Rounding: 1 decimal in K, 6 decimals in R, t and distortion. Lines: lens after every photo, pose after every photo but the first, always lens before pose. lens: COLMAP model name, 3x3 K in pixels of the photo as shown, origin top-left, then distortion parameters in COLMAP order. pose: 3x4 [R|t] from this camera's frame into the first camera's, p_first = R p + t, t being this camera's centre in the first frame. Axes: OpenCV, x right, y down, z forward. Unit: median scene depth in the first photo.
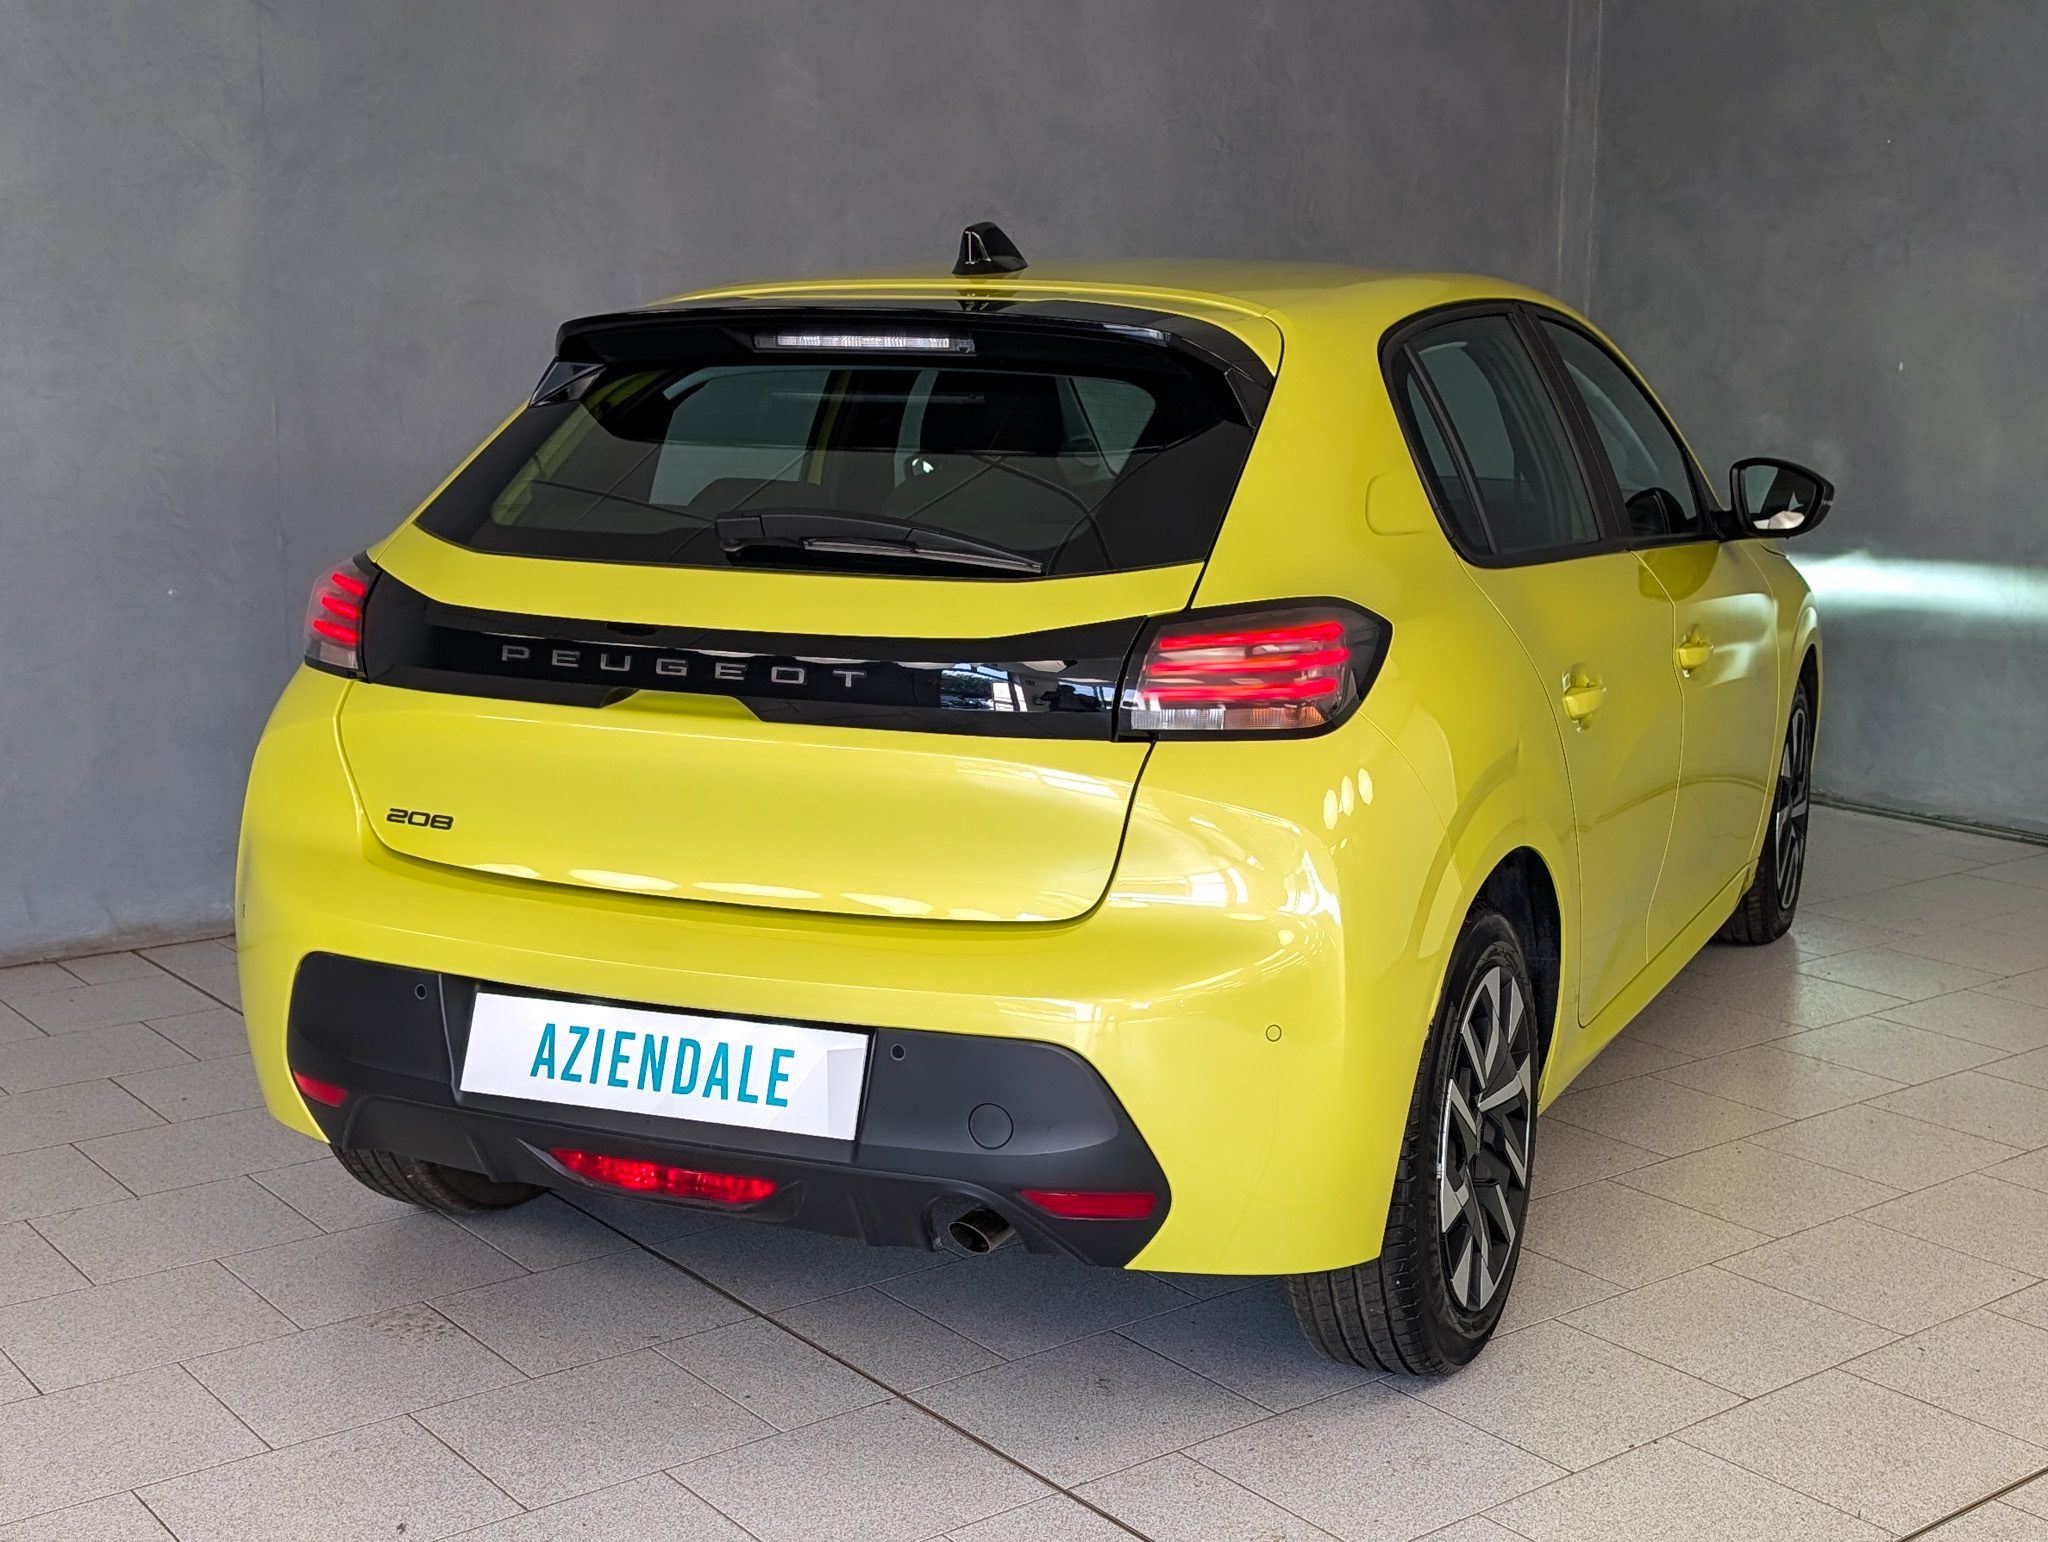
lens RADIAL K [[1731.0, 0, 1215.5], [0, 1731.0, 611.4], [0, 0, 1]] dist [0.007855, -0.004398]
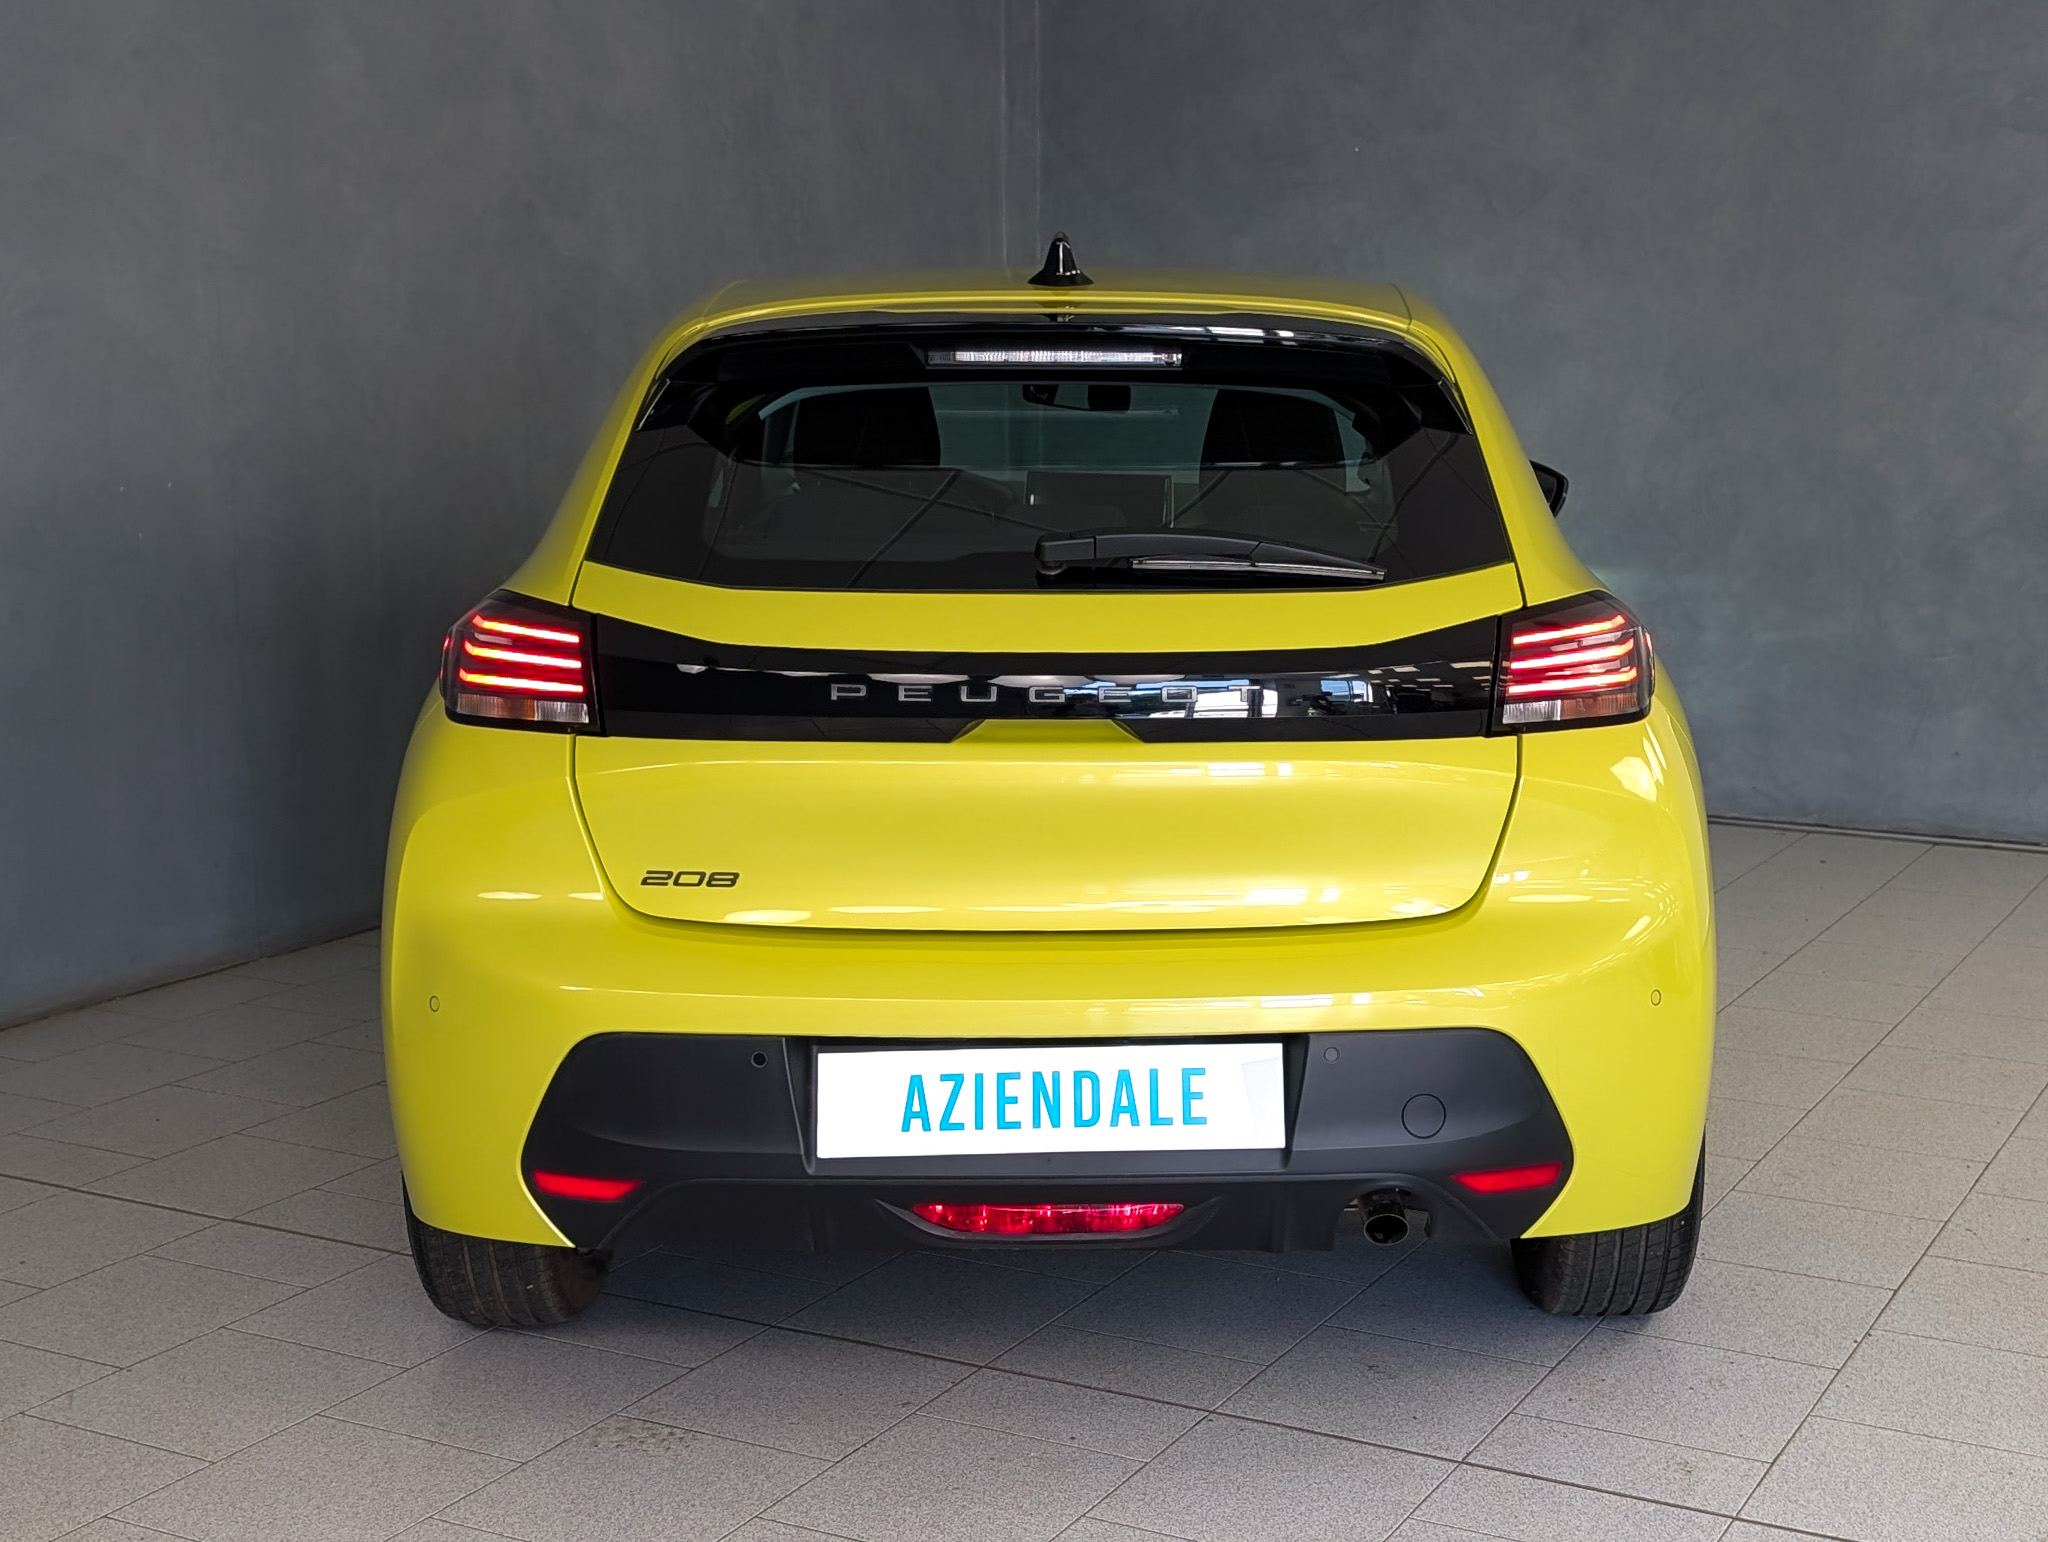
lens RADIAL K [[1778.4, 0, 1093.2], [0, 1778.4, 637.4], [0, 0, 1]] dist [0.030910, -0.062438]
pose [[0.958824, -0.055368, 0.278552, -0.552520], [0.052479, 0.998463, 0.017824, -0.015849], [-0.279110, -0.002472, 0.960256, 0.028808]]
